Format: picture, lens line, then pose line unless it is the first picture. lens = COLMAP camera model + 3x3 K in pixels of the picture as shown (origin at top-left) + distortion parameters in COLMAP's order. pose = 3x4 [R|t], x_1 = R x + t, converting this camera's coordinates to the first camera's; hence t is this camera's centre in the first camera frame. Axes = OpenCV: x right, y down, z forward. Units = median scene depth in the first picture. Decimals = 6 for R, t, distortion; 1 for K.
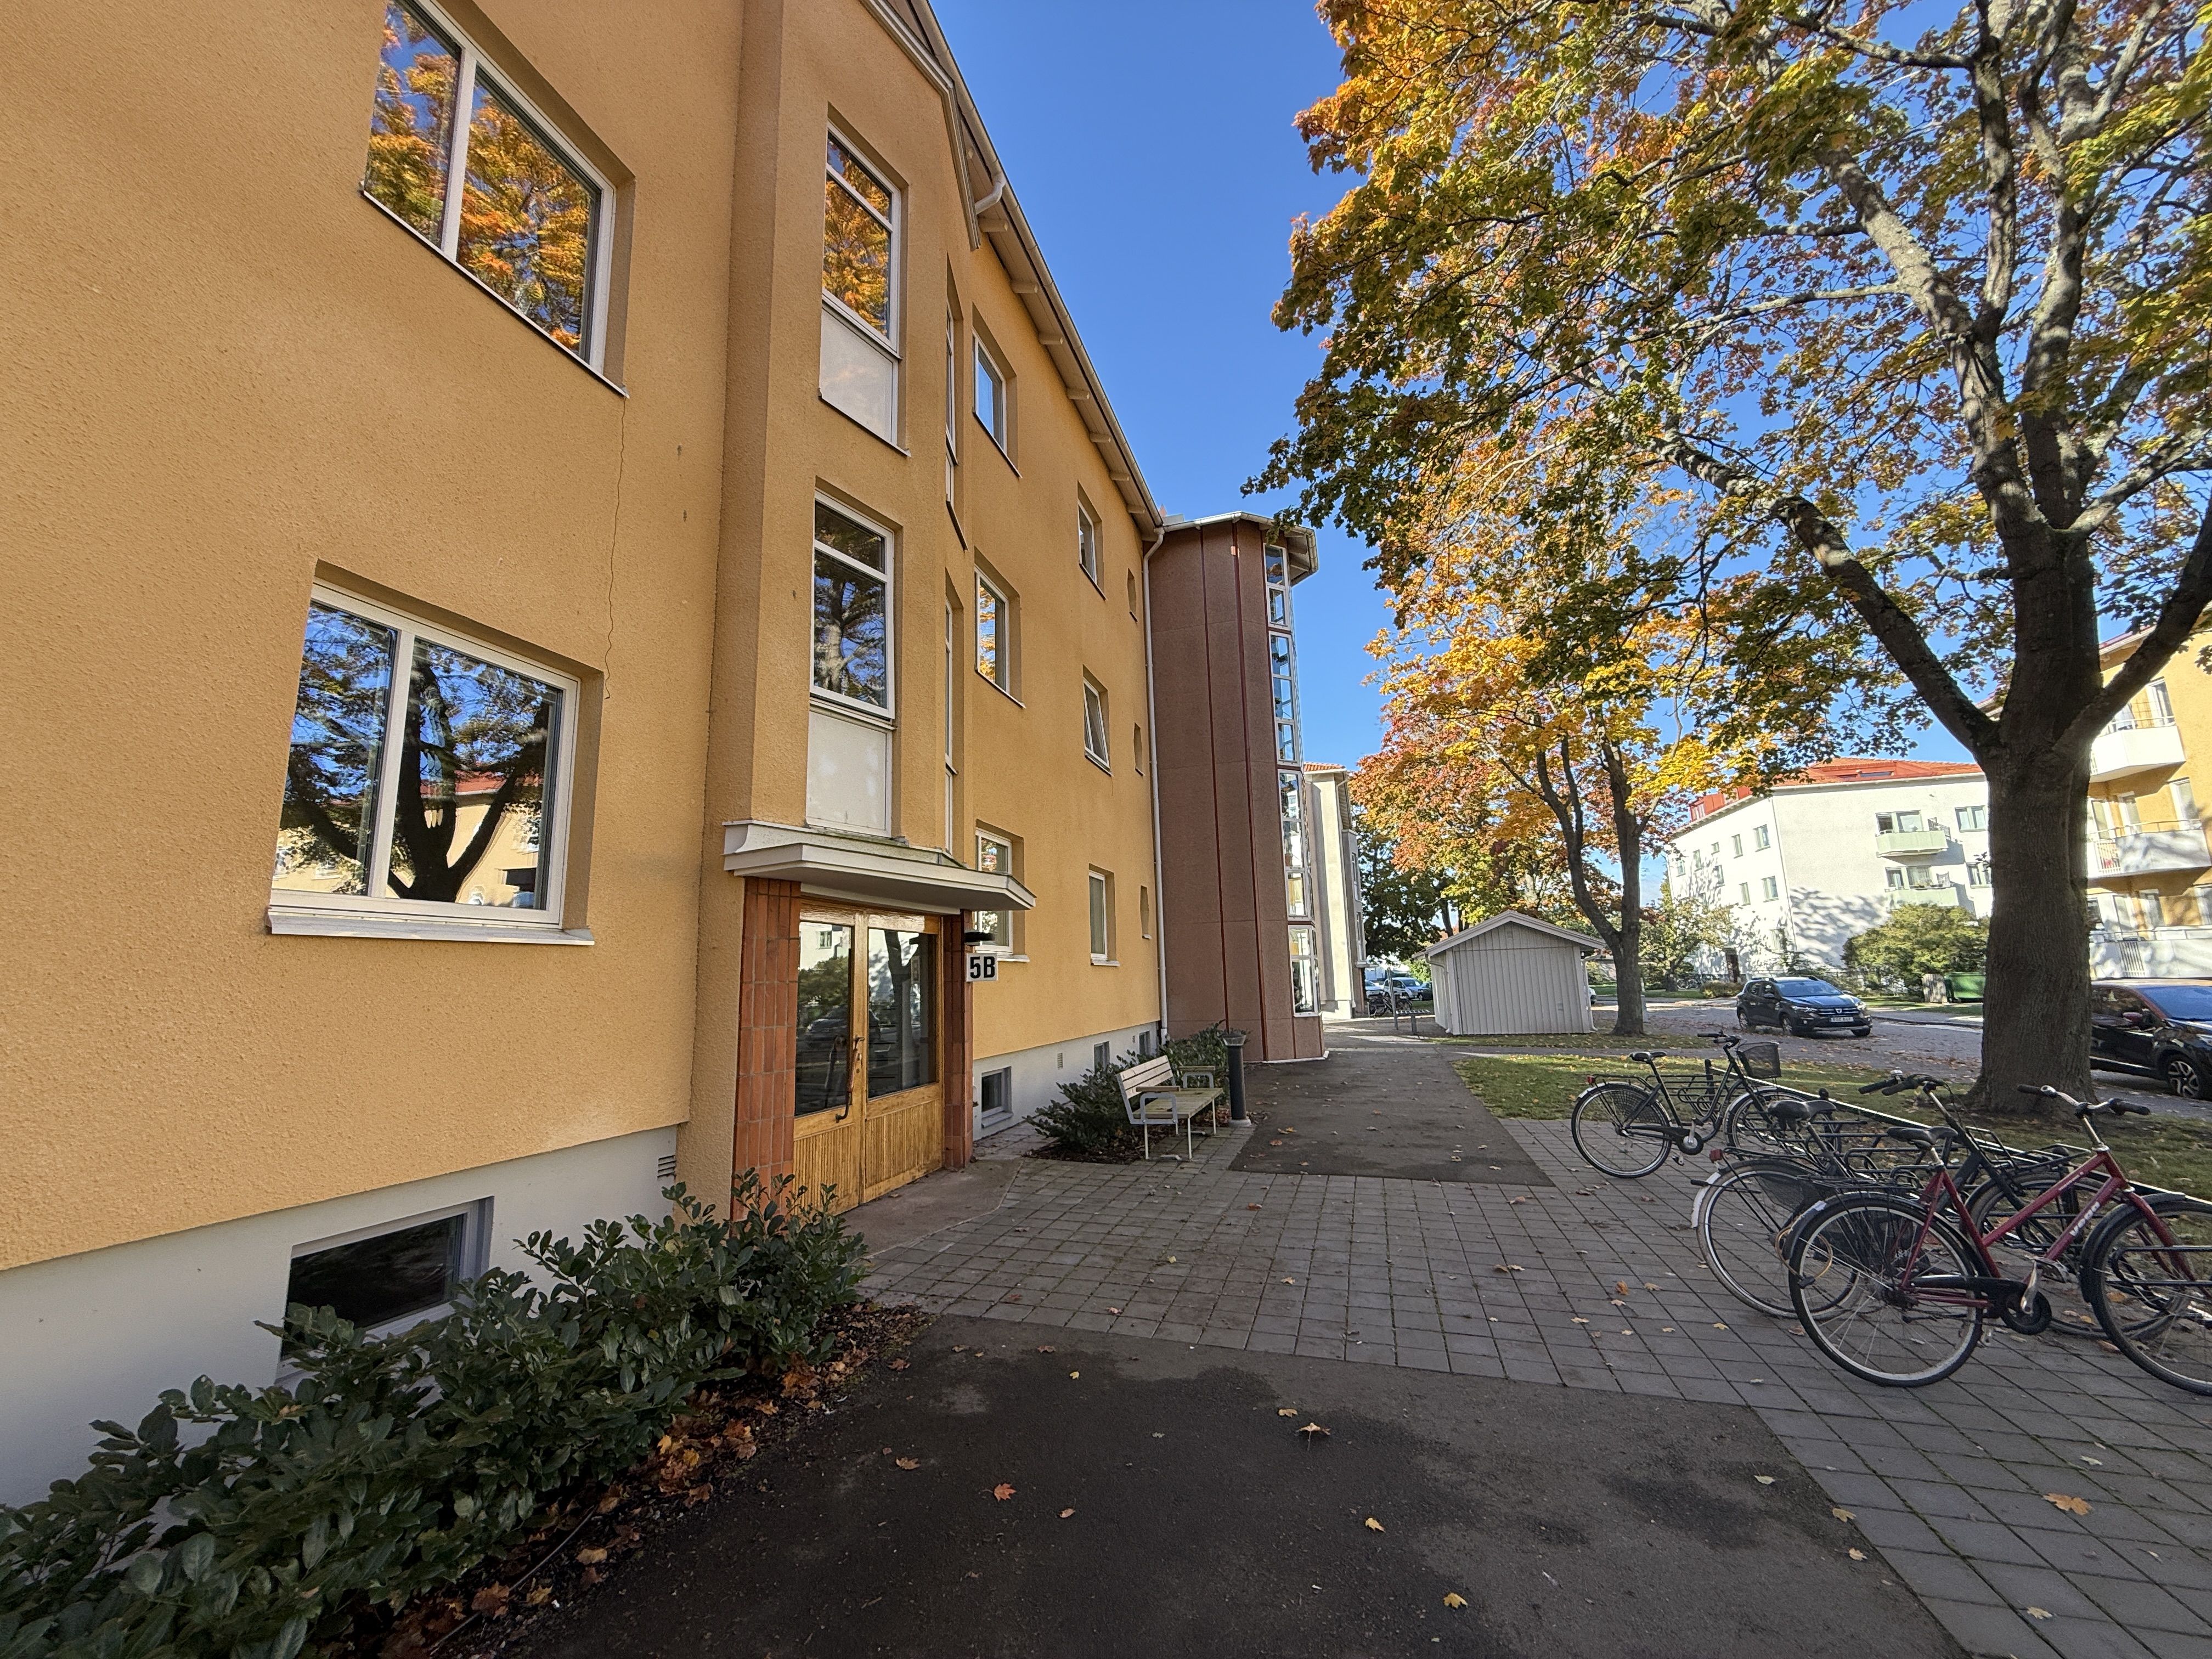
lens RADIAL K [[885.7, 0, 1093.0], [0, 885.7, 830.7], [0, 0, 1]] dist [0.001064, 0.000083]
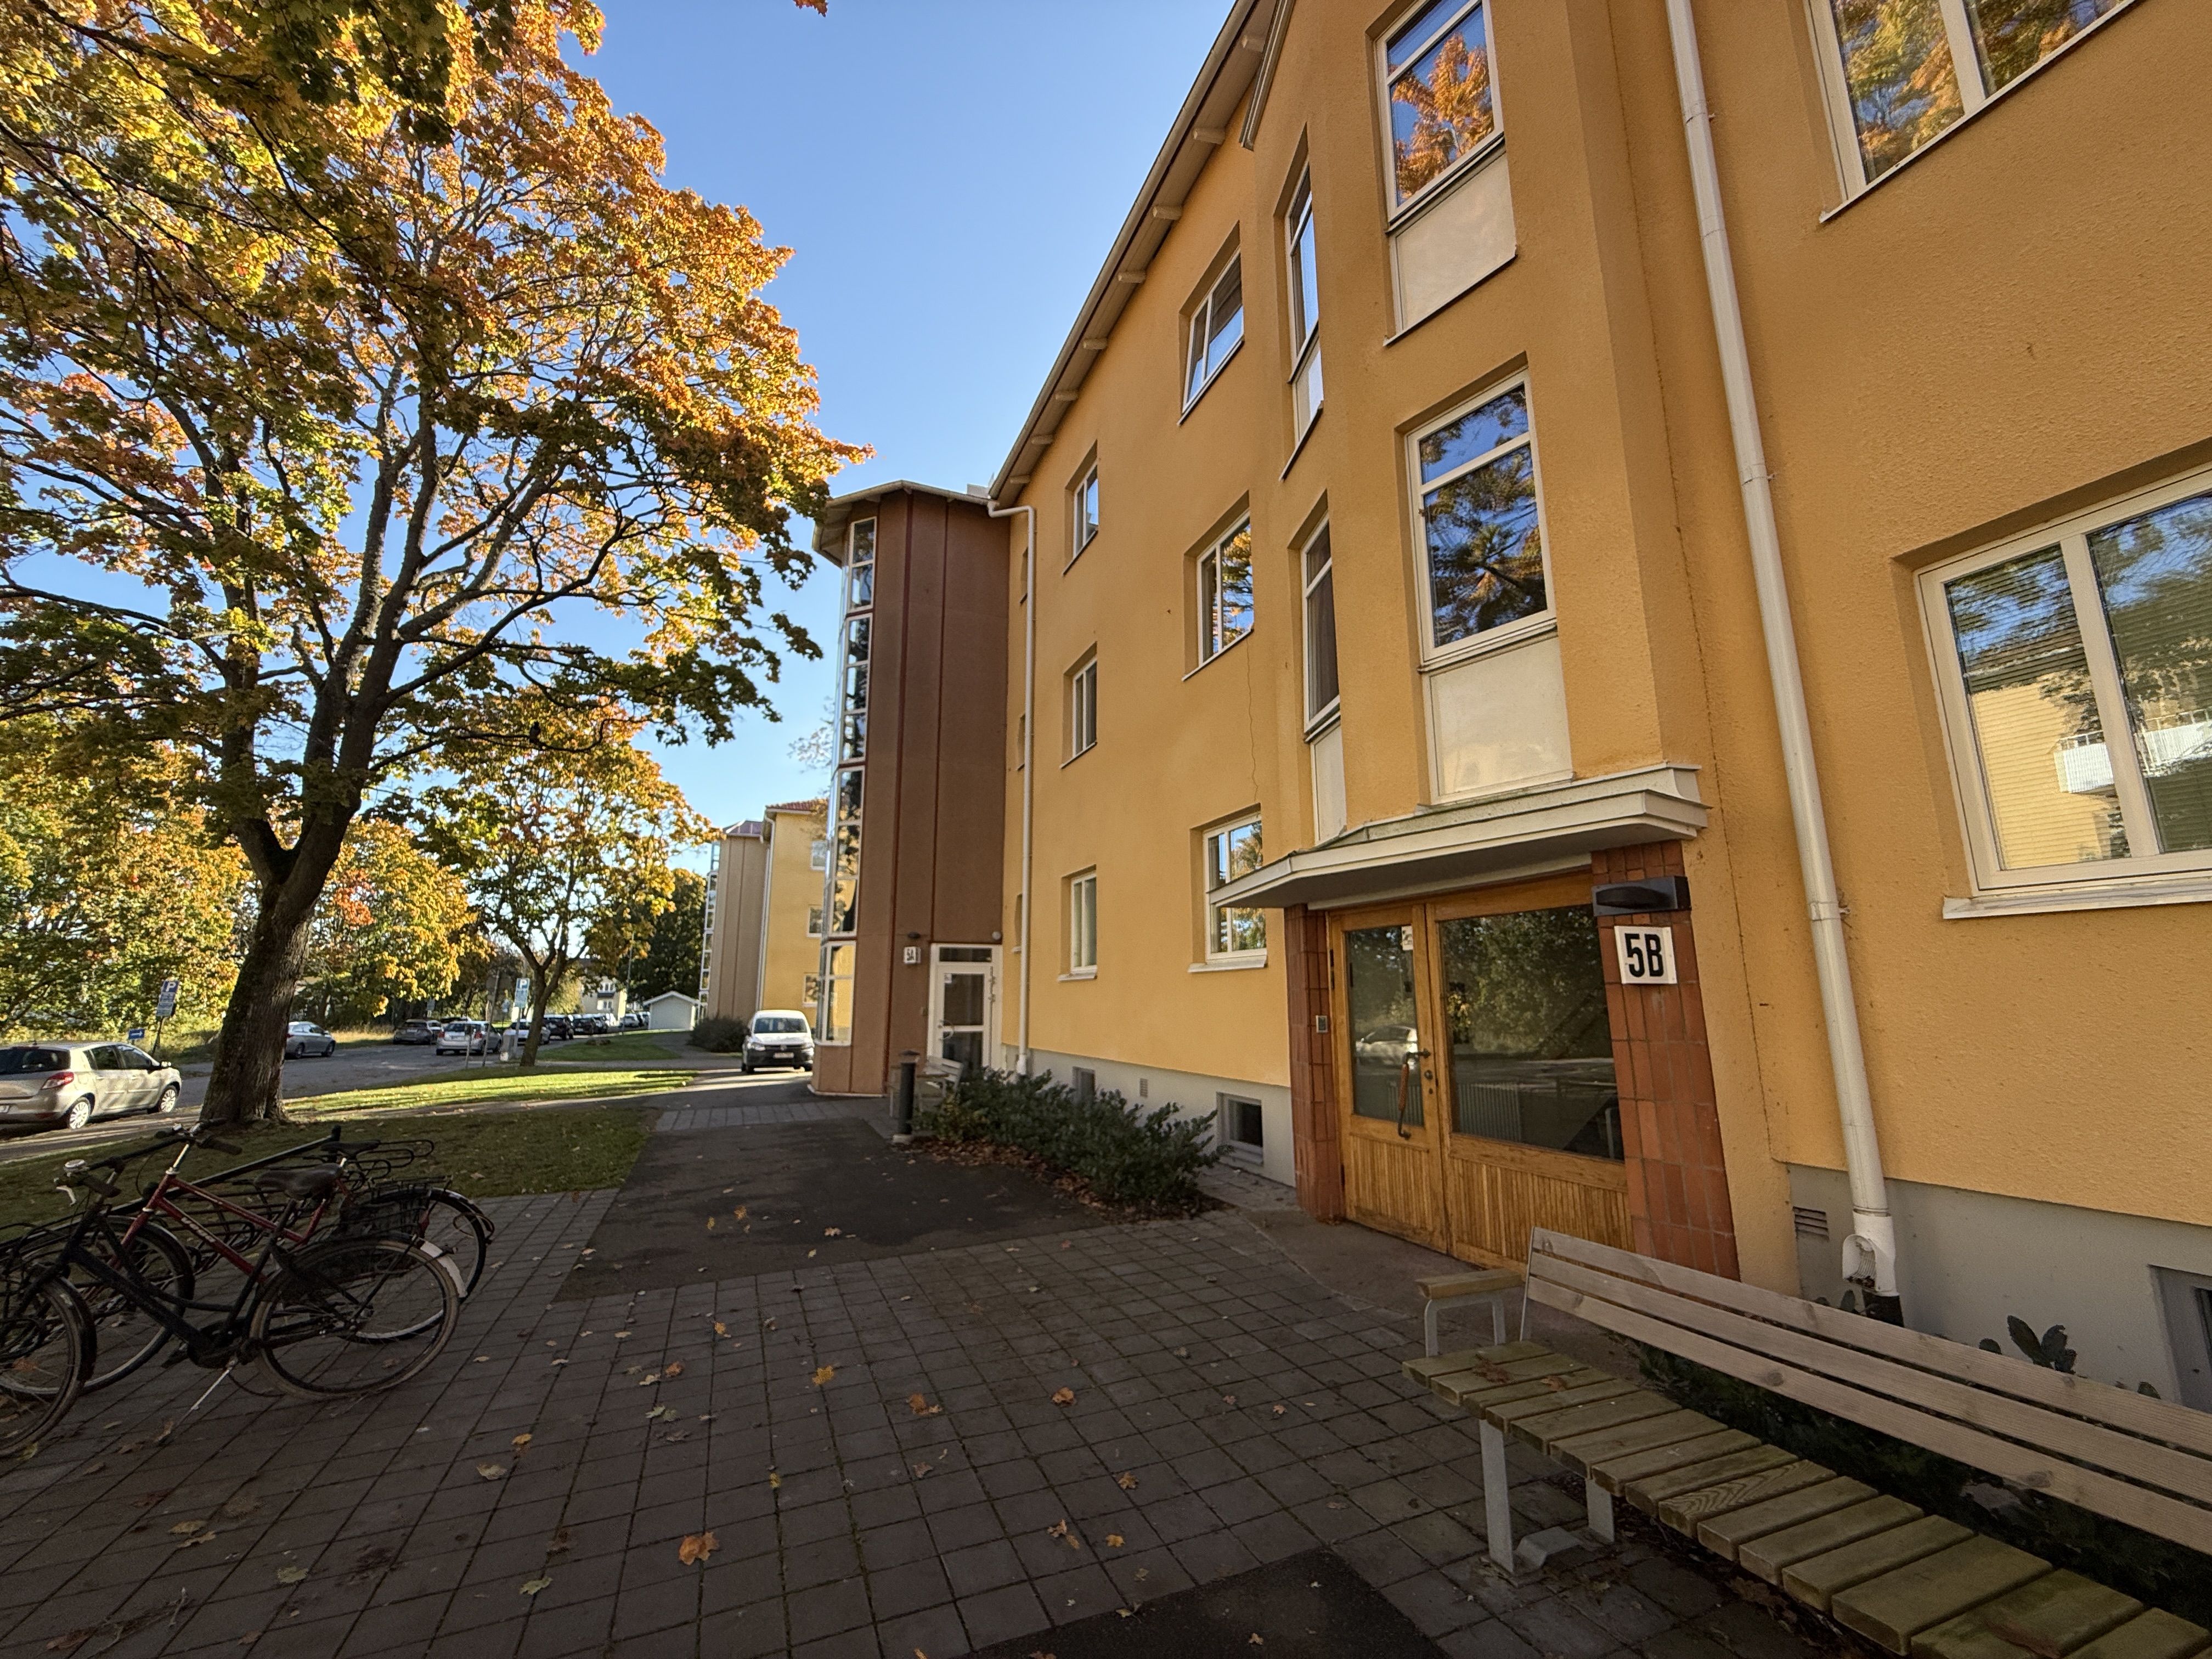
lens RADIAL K [[885.7, 0, 1097.8], [0, 885.7, 826.3], [0, 0, 1]] dist [0.001064, 0.000083]
pose [[-0.776755, -0.093477, -0.622827, 0.585033], [0.130982, 0.943324, -0.304933, 0.269530], [0.616032, -0.318437, -0.720488, 1.627125]]
